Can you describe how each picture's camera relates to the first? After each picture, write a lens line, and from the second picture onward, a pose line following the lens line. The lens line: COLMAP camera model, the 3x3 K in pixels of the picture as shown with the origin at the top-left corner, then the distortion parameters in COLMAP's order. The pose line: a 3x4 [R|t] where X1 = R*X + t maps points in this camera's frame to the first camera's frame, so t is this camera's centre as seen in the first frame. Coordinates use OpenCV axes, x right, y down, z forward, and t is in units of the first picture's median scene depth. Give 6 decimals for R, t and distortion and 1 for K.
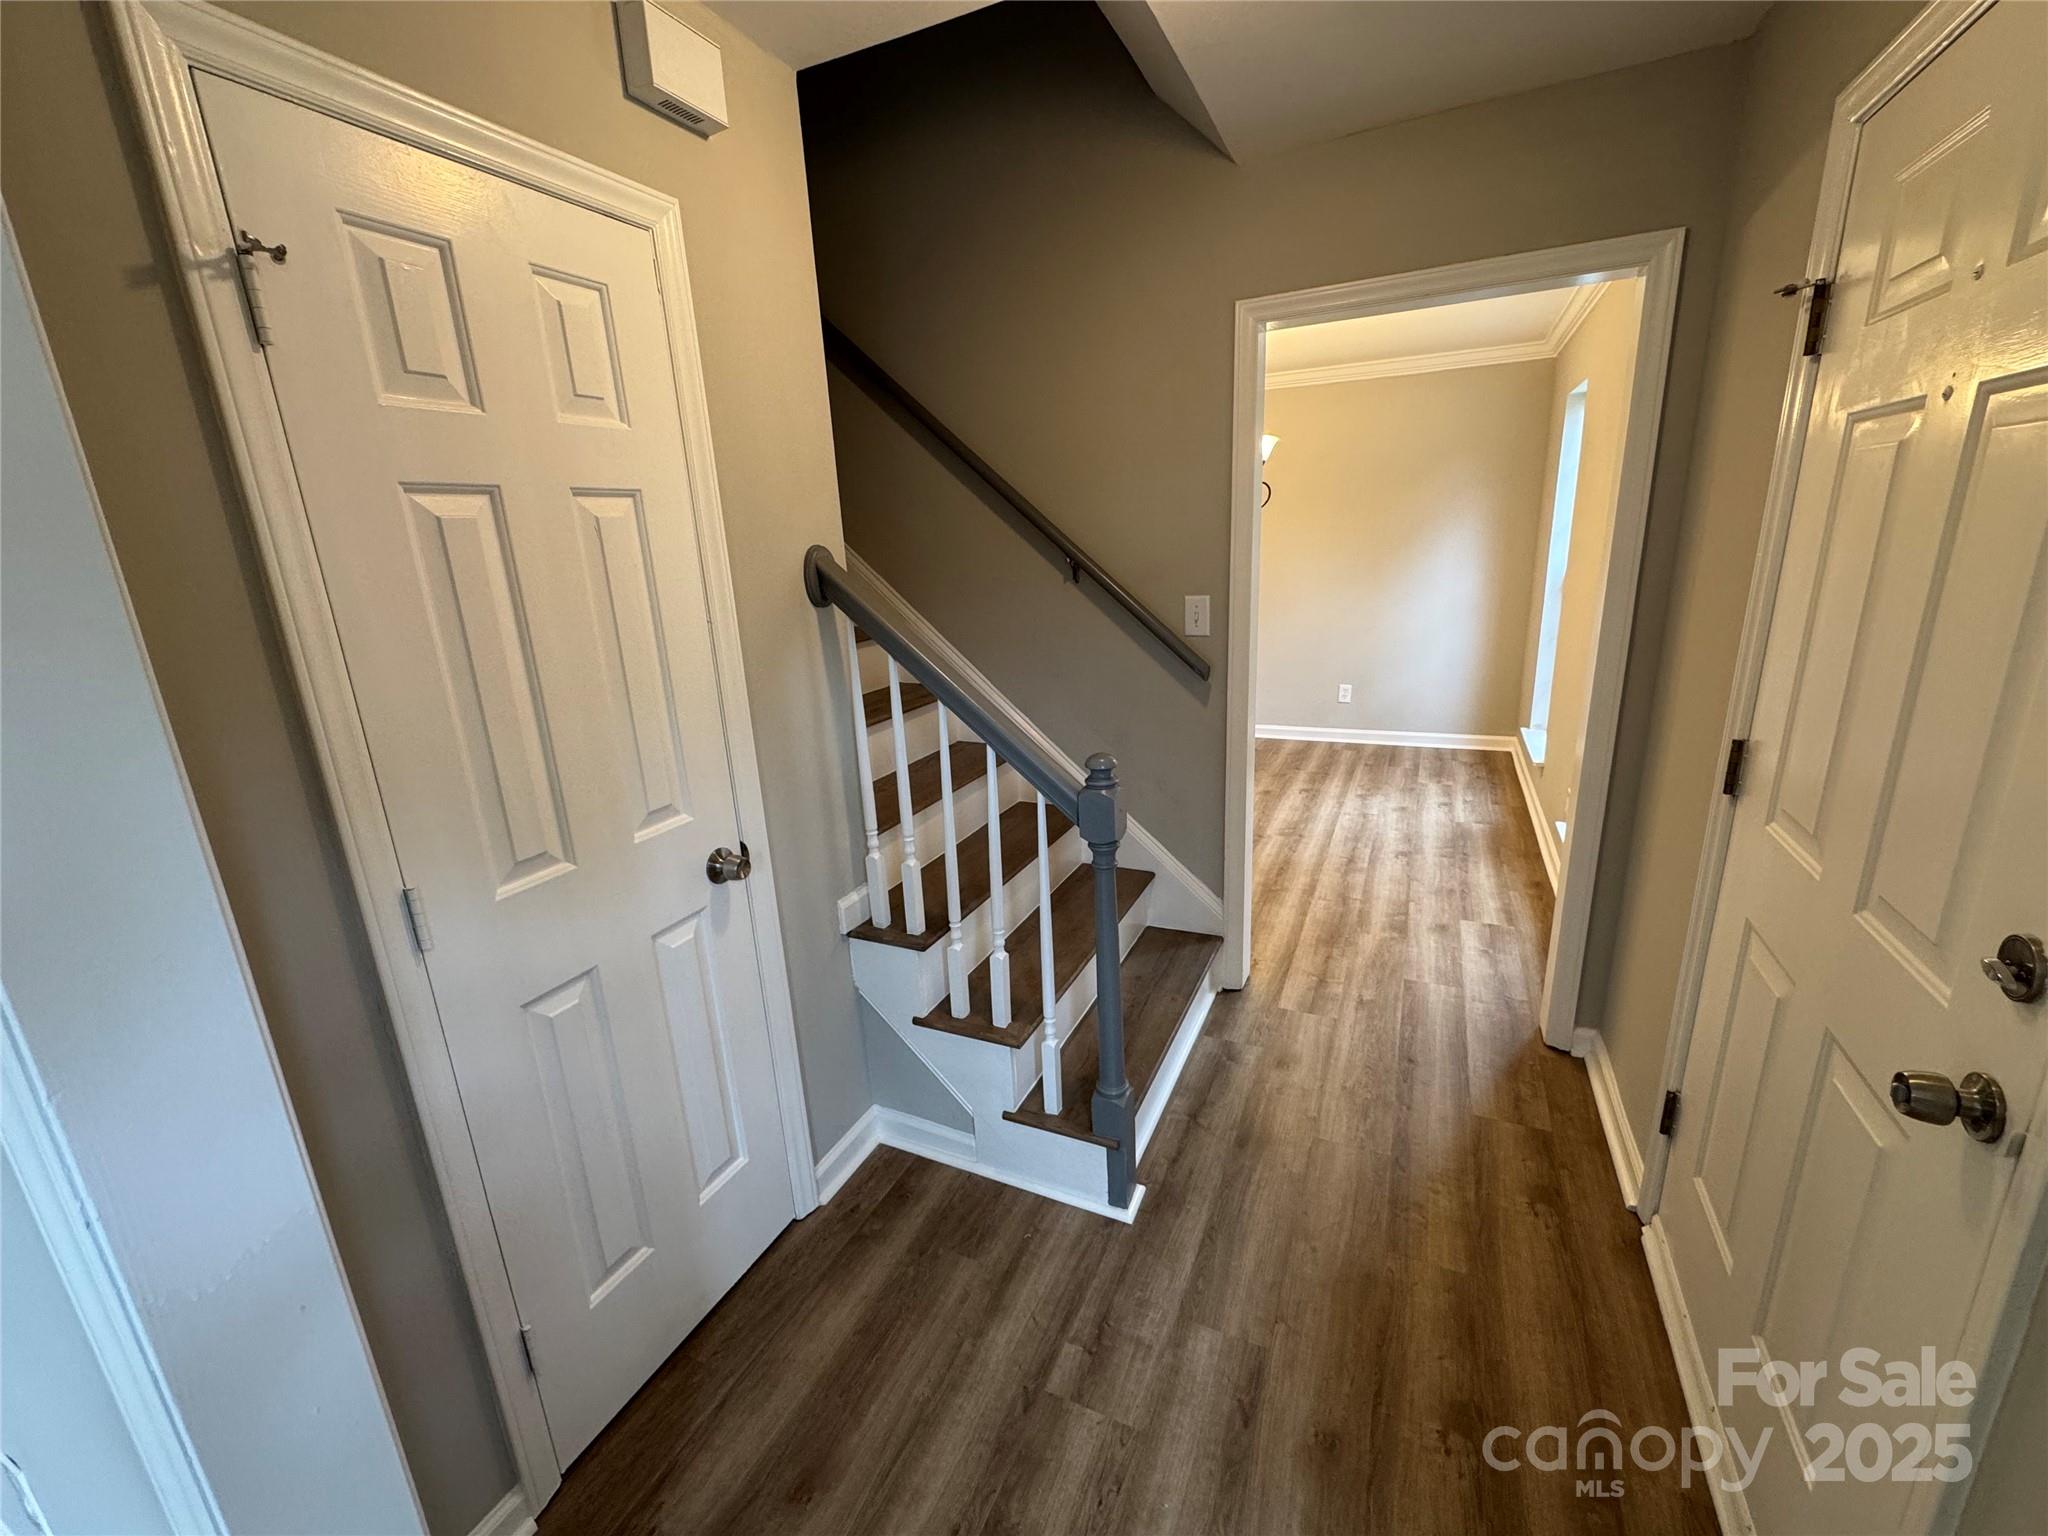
lens RADIAL K [[814.4, 0, 1021.8], [0, 814.4, 762.3], [0, 0, 1]] dist [-0.001908, -0.000323]
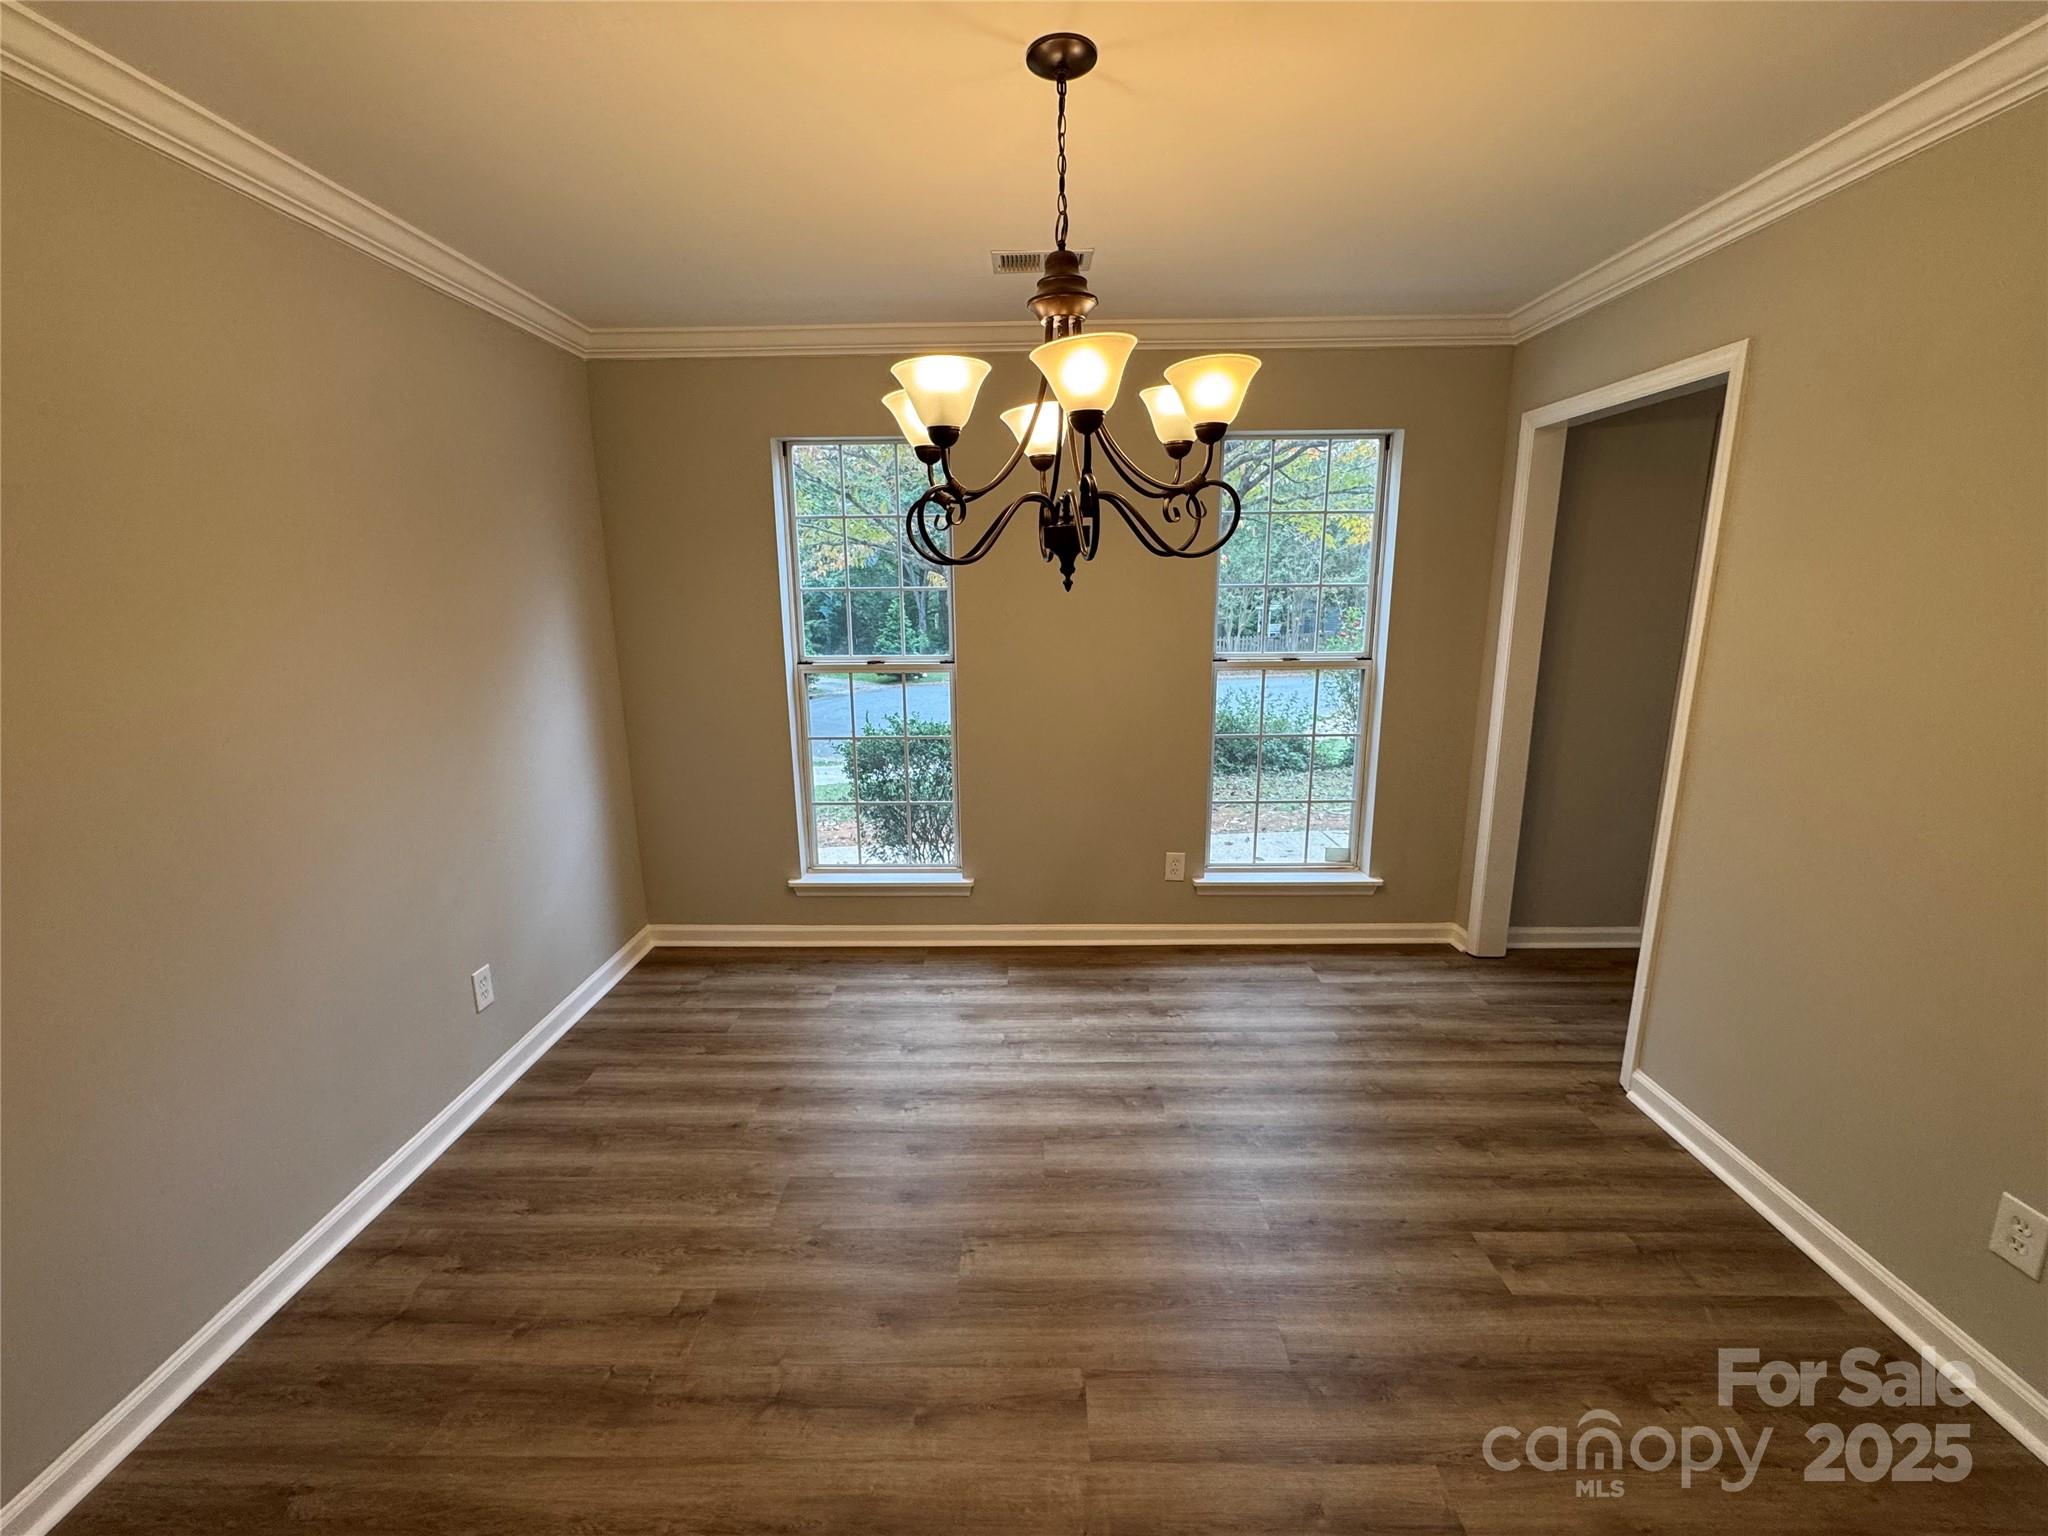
lens RADIAL K [[814.4, 0, 1021.8], [0, 814.4, 762.3], [0, 0, 1]] dist [-0.001908, -0.000323]
pose [[-0.412390, -0.145464, 0.899319, -0.139018], [0.268196, 0.924037, 0.272446, -0.331113], [-0.870635, 0.353547, -0.342051, 1.185902]]
